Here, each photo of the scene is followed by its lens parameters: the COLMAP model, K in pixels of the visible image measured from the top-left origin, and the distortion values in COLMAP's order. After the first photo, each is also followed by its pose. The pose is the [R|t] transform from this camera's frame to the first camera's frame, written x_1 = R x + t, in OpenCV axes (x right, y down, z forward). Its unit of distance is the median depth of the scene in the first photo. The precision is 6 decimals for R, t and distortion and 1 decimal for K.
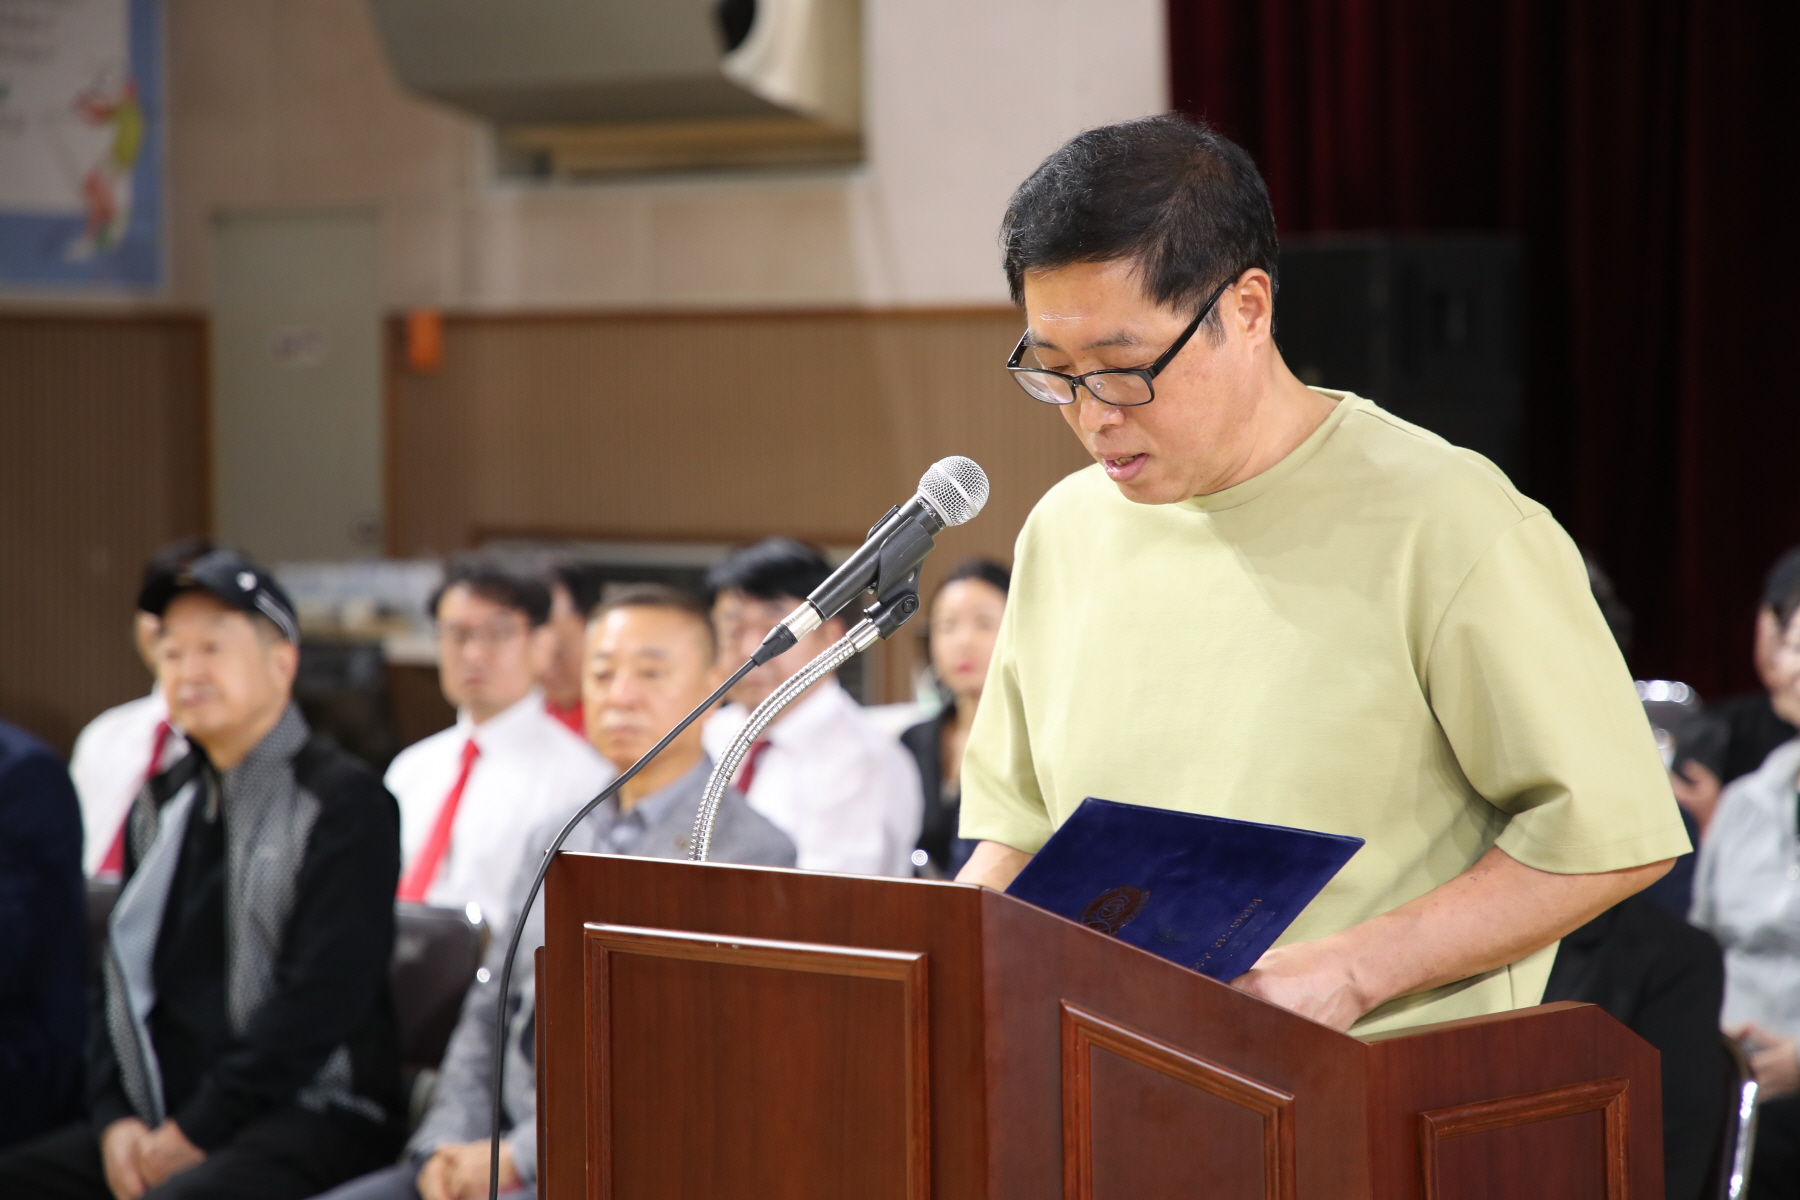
lens RADIAL K [[5175.4, 0, 900.0], [0, 5175.4, 600.0], [0, 0, 1]] dist [0.547685, -0.741747]
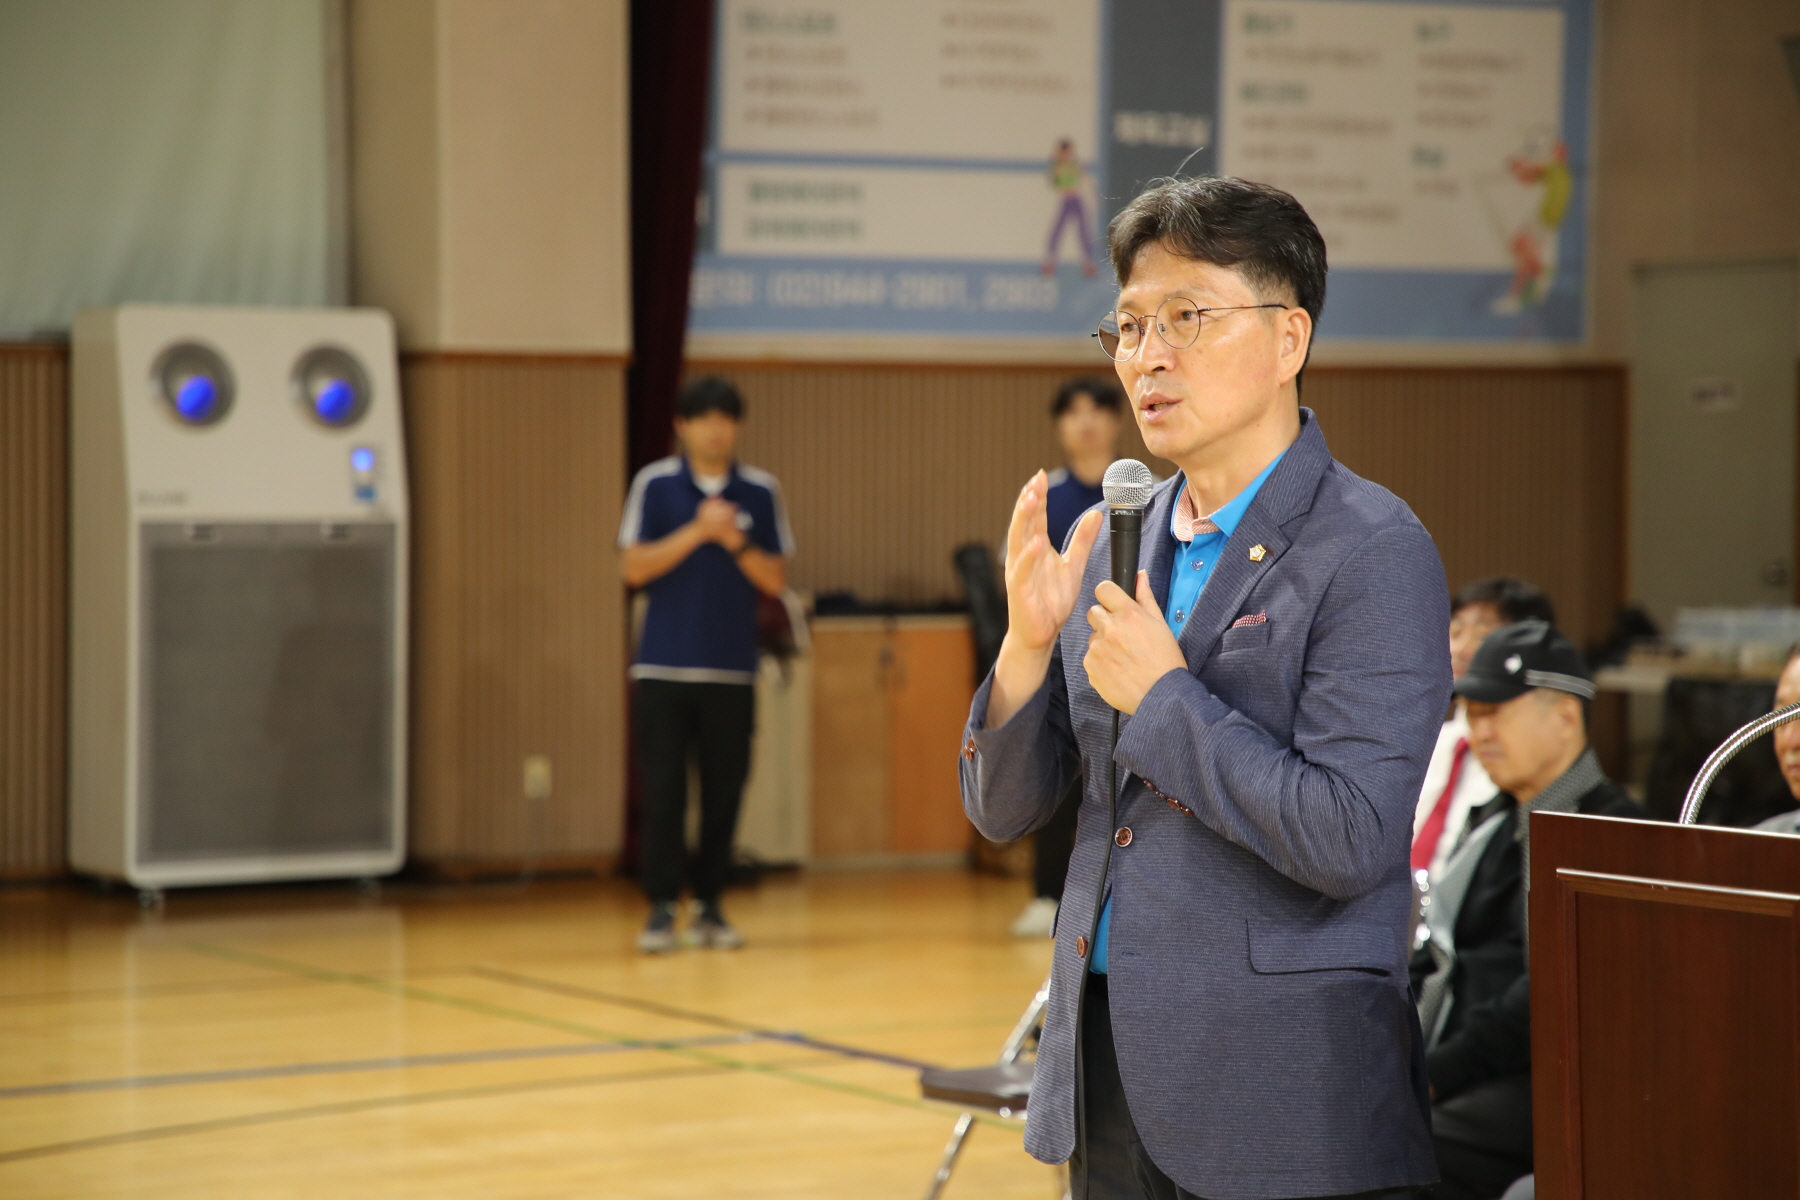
lens RADIAL K [[5364.1, 0, 882.9], [0, 5364.1, 596.8], [0, 0, 1]] dist [0.816155, -0.916017]
pose [[0.957128, 0.009522, -0.289509, 0.164231], [-0.012569, 0.999883, -0.008669, 0.009973], [0.289393, 0.011936, 0.957136, -0.310019]]
